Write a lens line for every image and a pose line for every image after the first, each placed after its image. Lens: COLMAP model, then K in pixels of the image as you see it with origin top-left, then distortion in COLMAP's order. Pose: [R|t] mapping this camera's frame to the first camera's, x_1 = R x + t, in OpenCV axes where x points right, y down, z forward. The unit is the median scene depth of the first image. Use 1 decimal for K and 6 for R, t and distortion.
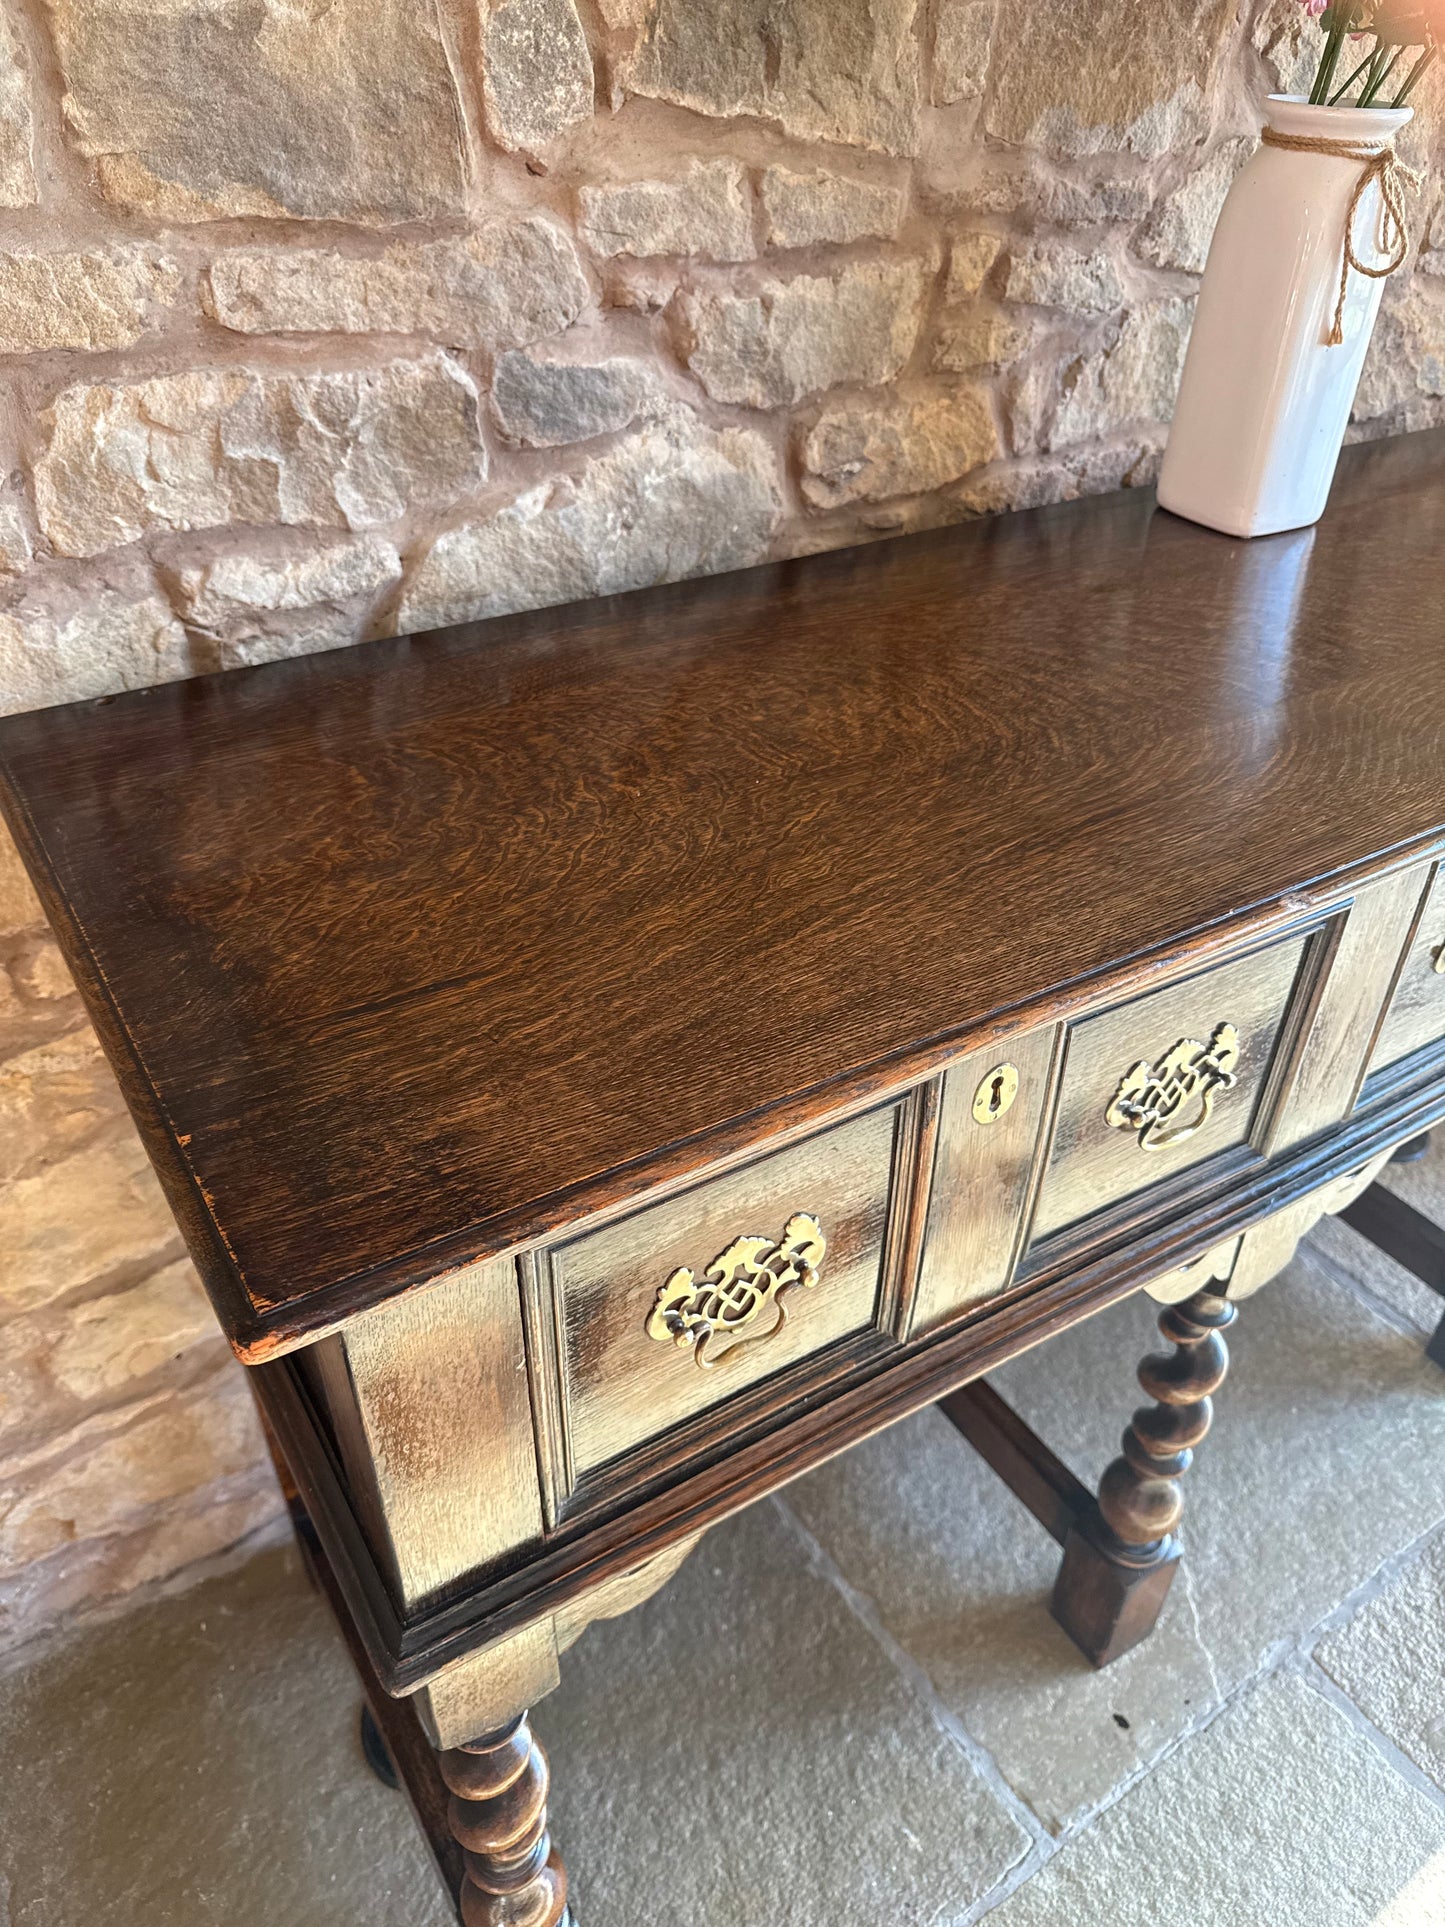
lens RADIAL K [[1380.8, 0, 730.8], [0, 1380.8, 974.8], [0, 0, 1]] dist [-0.012201, -0.002468]
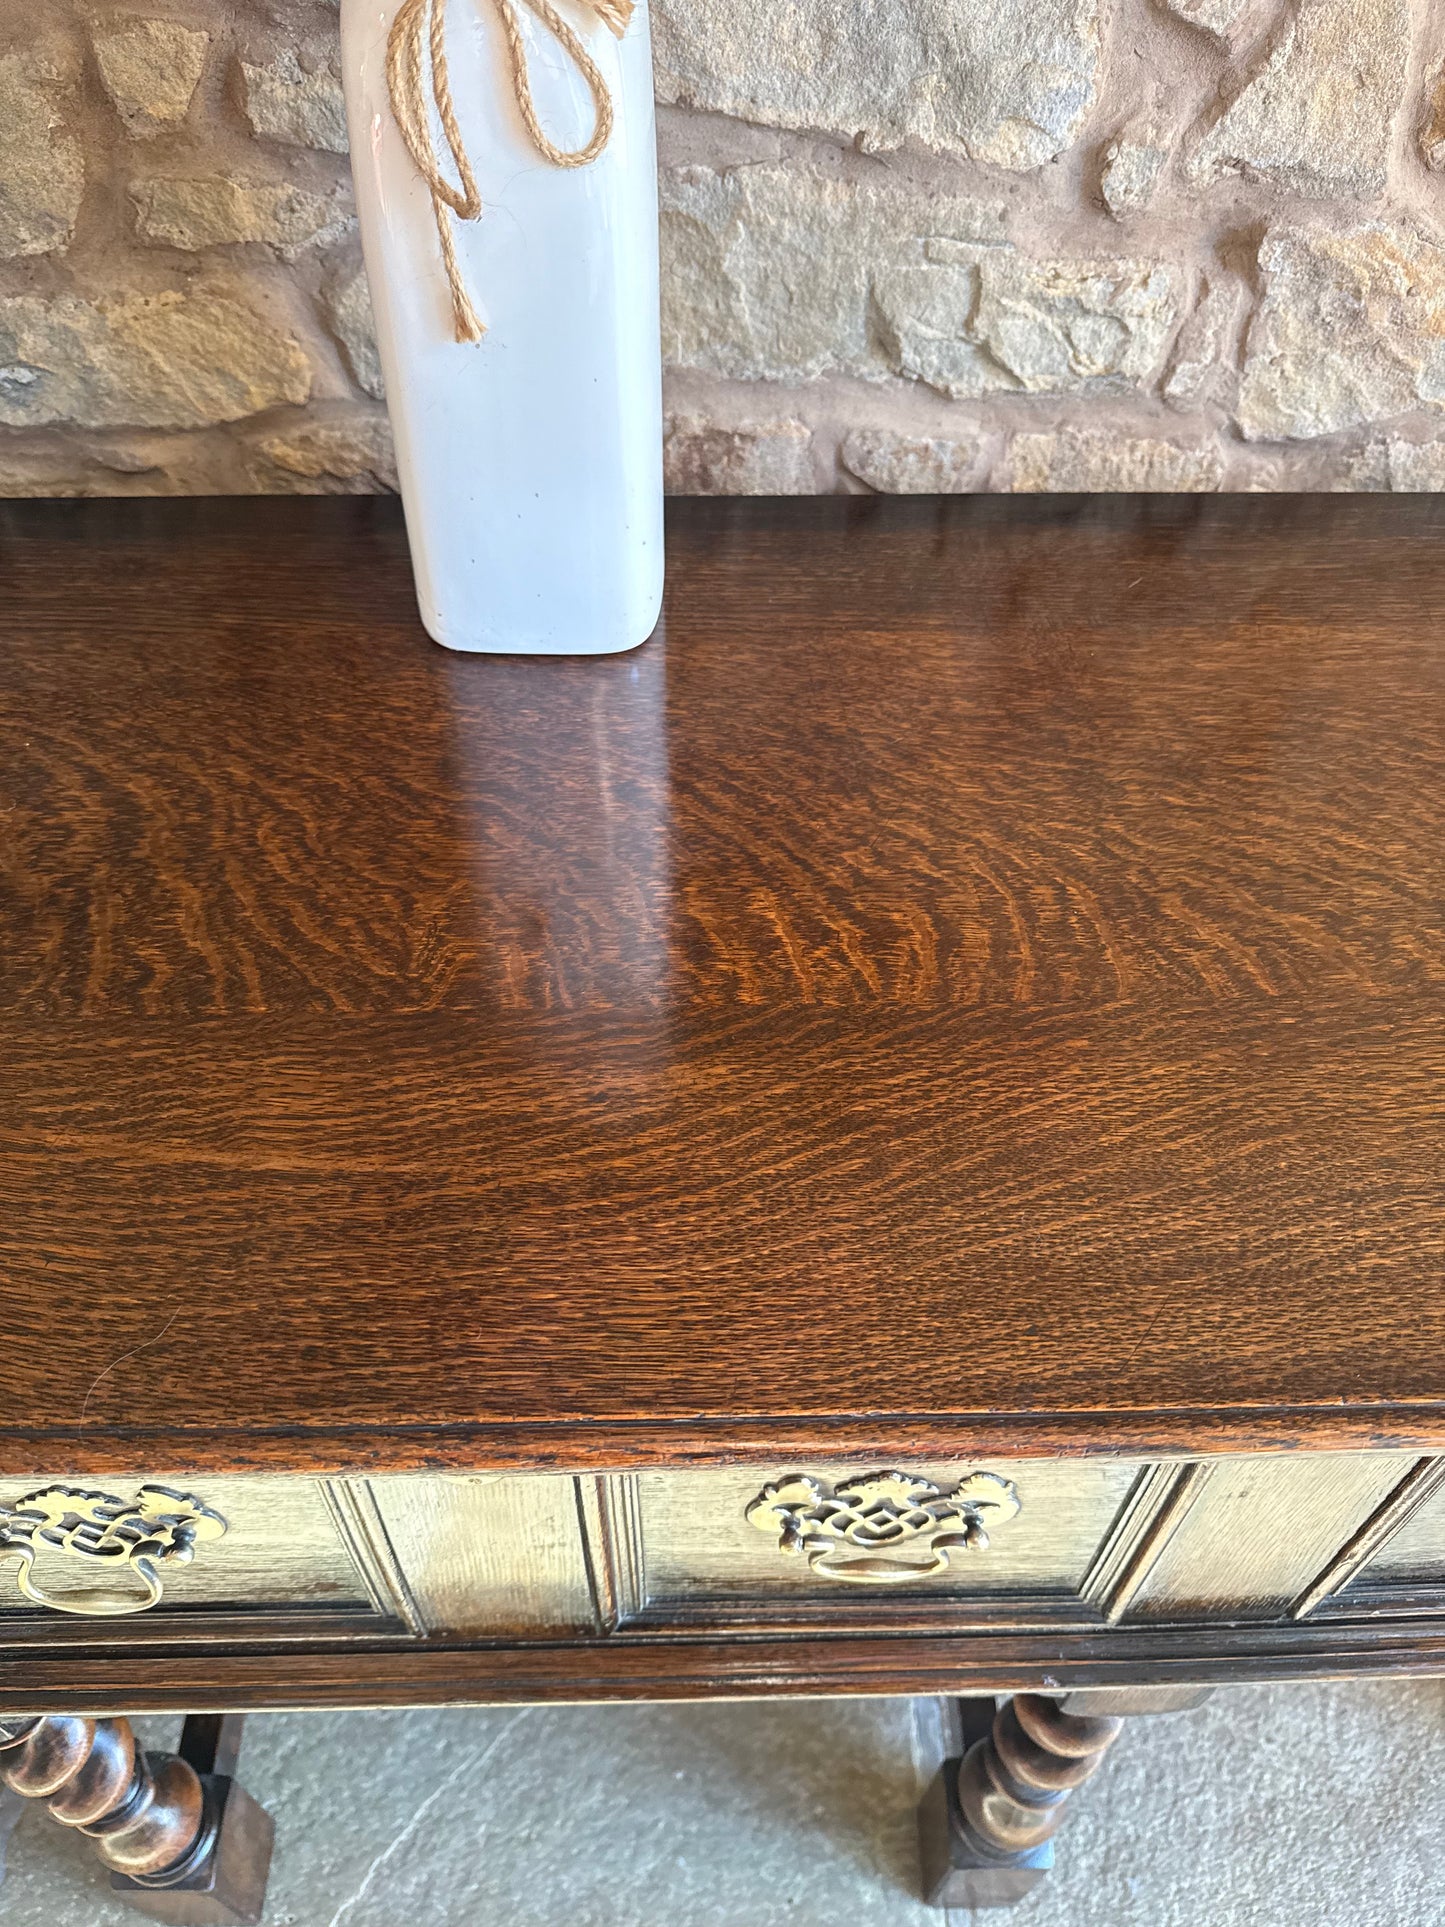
lens RADIAL K [[1383.2, 0, 714.5], [0, 1383.2, 968.9], [0, 0, 1]] dist [-0.013153, -0.003403]
pose [[0.856827, 0.370205, -0.358882, 0.810350], [-0.297333, 0.923419, 0.242675, -0.410680], [0.421238, -0.101223, 0.901284, 0.581380]]
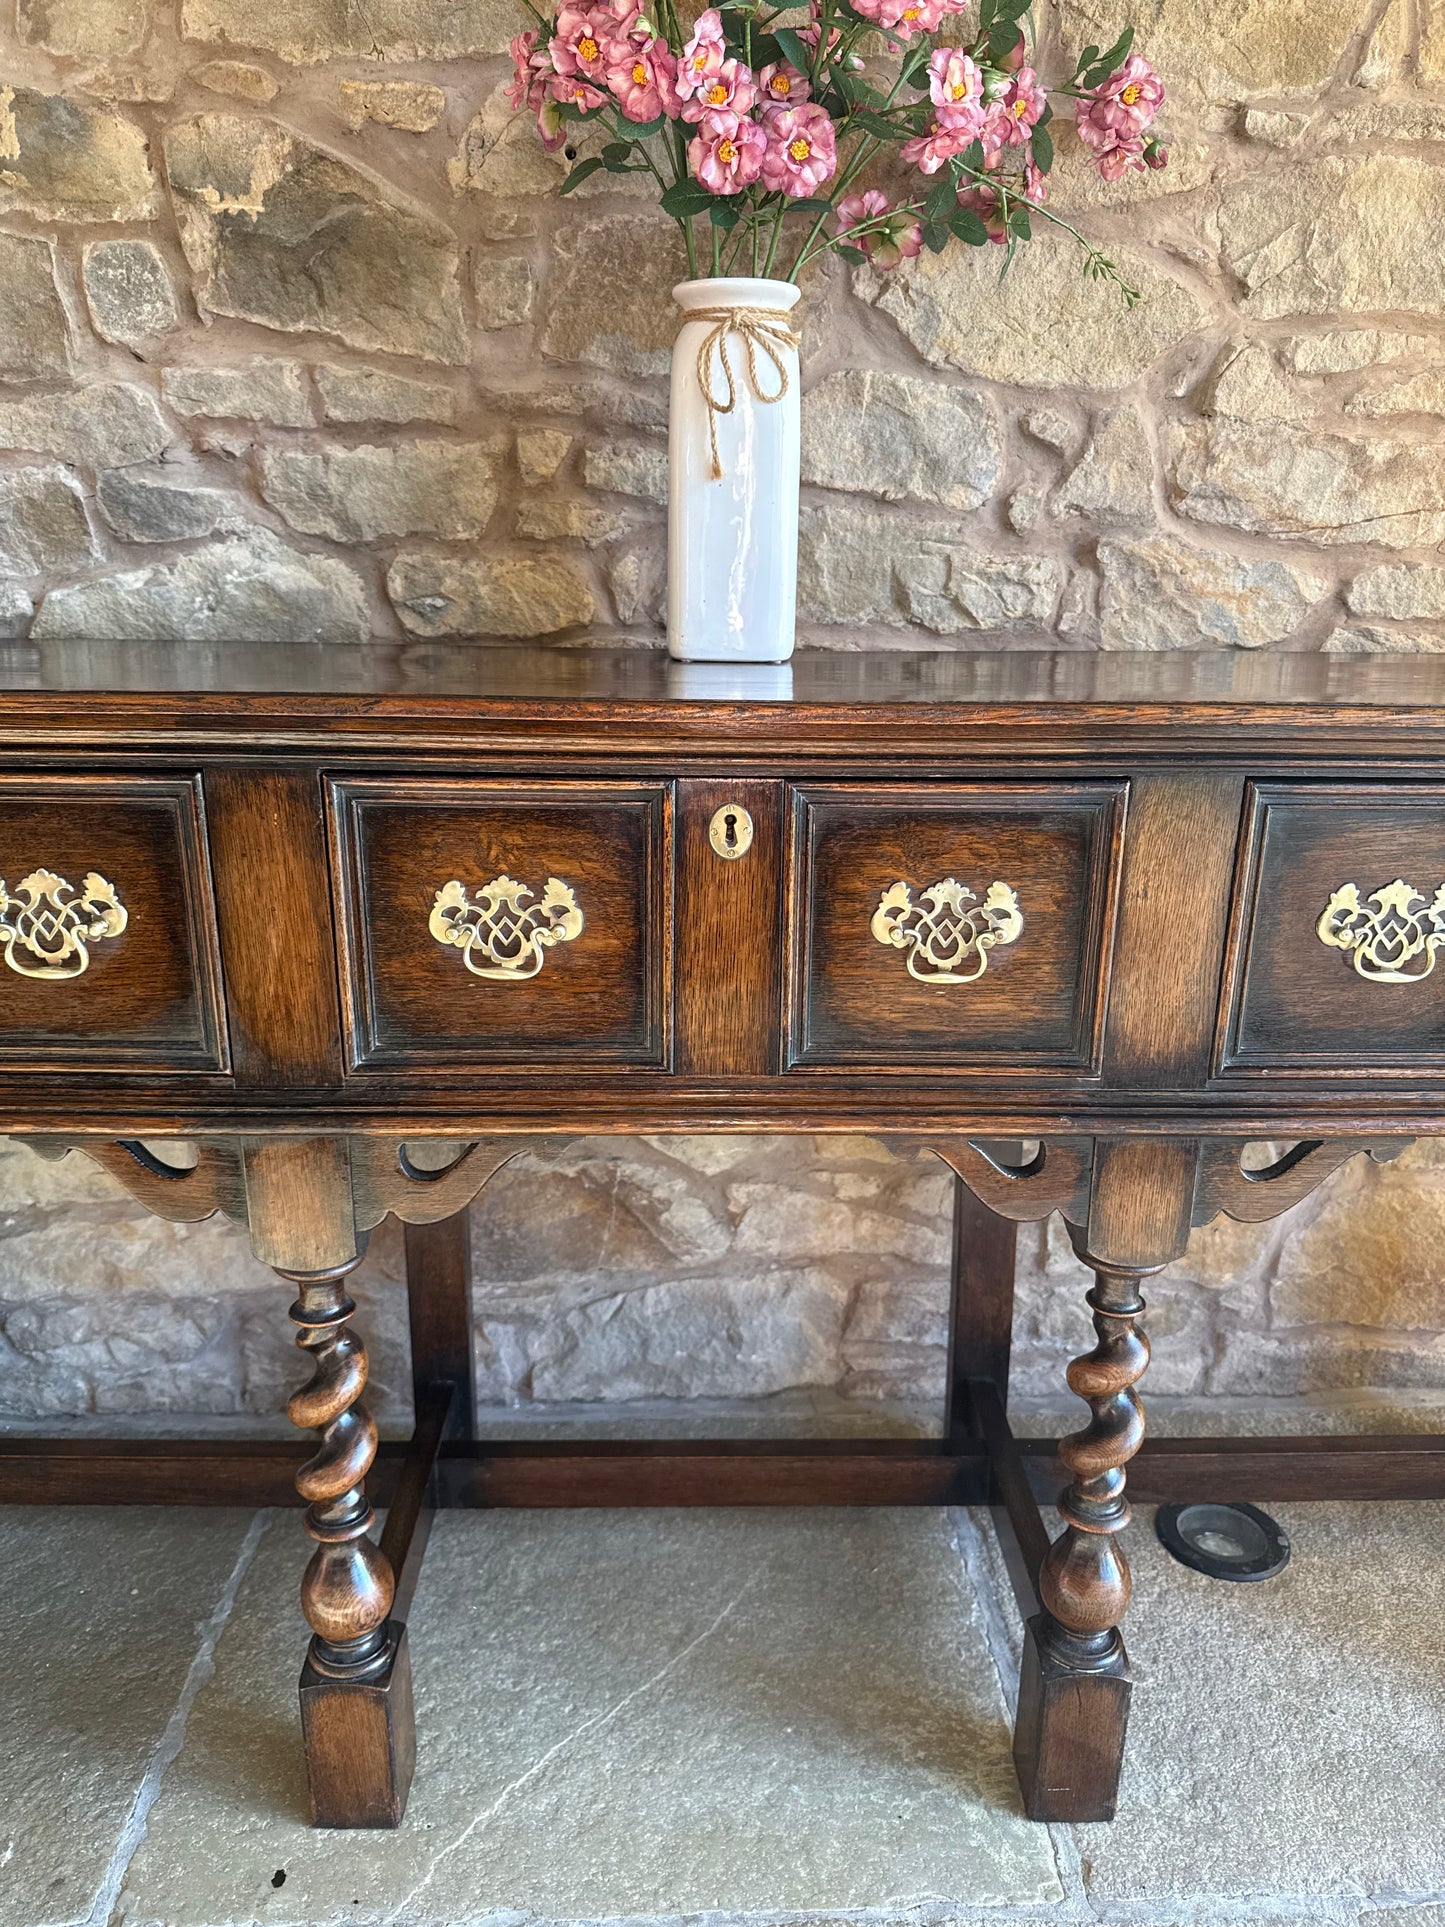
lens RADIAL K [[1371.4, 0, 723.9], [0, 1371.4, 977.9], [0, 0, 1]] dist [0.006466, -0.023895]
pose [[0.856094, 0.141156, -0.497169, 1.084976], [-0.299090, 0.919839, -0.253854, 0.194650], [0.421483, 0.366022, 0.829687, 0.245077]]
